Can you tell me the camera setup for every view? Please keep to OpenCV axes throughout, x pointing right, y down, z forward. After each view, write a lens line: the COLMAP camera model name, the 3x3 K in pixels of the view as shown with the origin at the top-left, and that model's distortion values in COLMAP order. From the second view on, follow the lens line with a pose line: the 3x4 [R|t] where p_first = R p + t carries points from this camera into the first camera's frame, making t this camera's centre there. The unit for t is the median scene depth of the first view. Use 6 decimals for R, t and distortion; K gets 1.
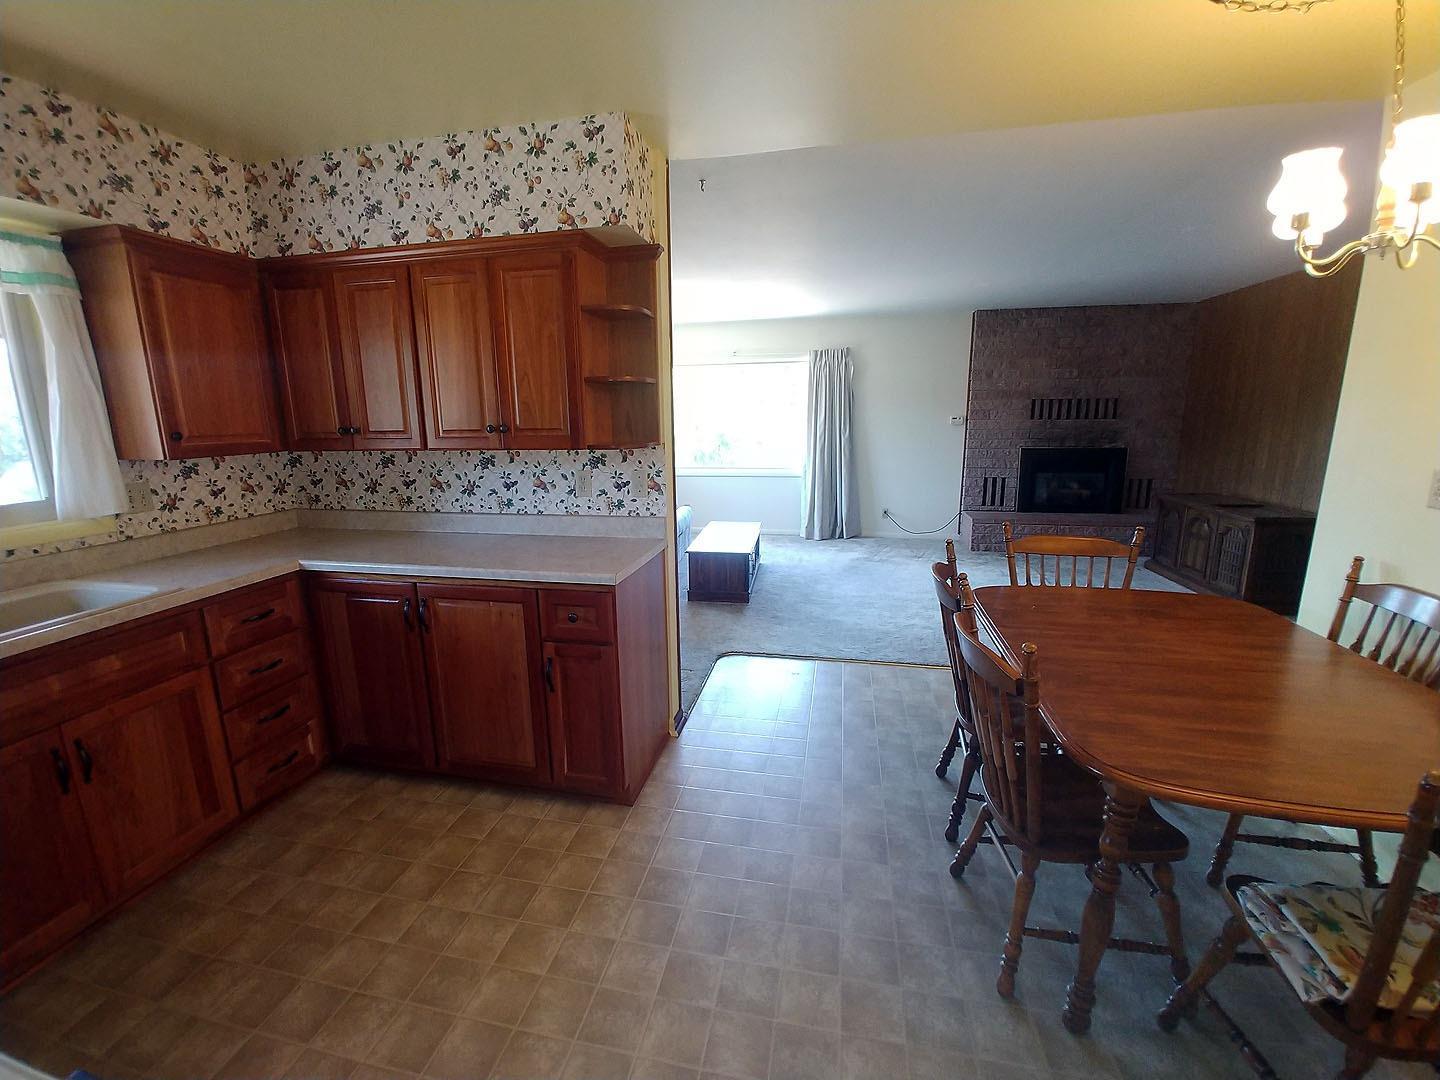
lens RADIAL K [[617.6, 0, 705.3], [0, 617.6, 540.9], [0, 0, 1]] dist [-0.024260, 0.000215]
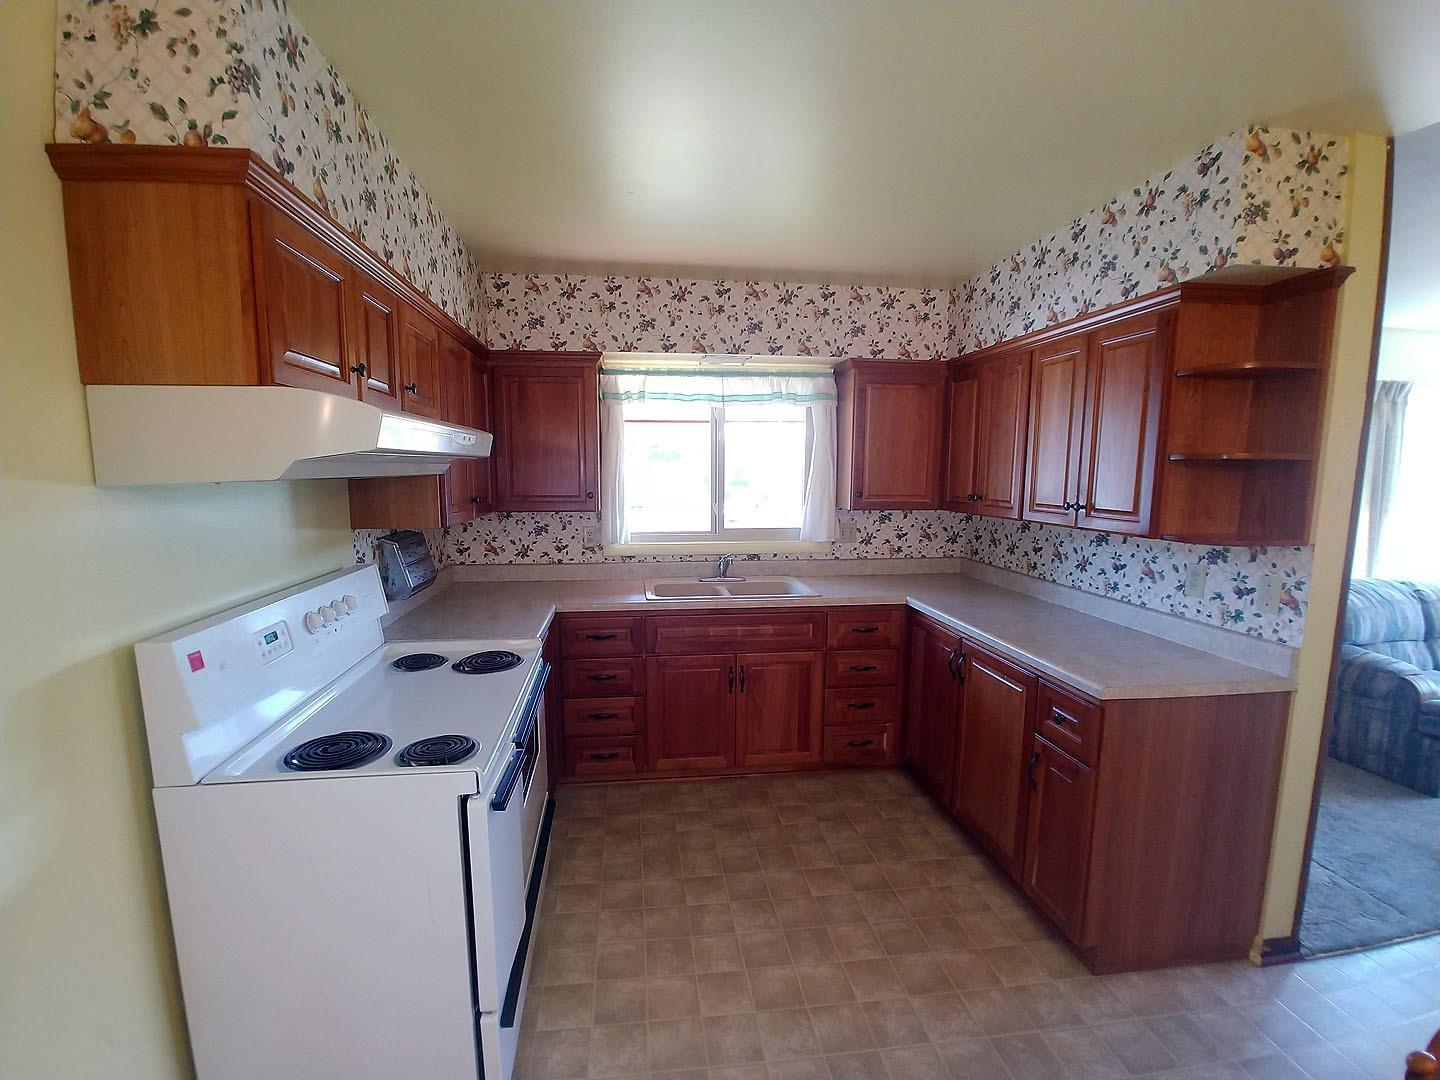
lens RADIAL K [[617.6, 0, 706.0], [0, 617.6, 543.5], [0, 0, 1]] dist [-0.024260, 0.000215]
pose [[0.335312, 0.127776, -0.933402, 0.370884], [-0.199484, 0.977924, 0.062209, -0.072014], [0.920746, 0.165339, 0.353399, 0.147939]]
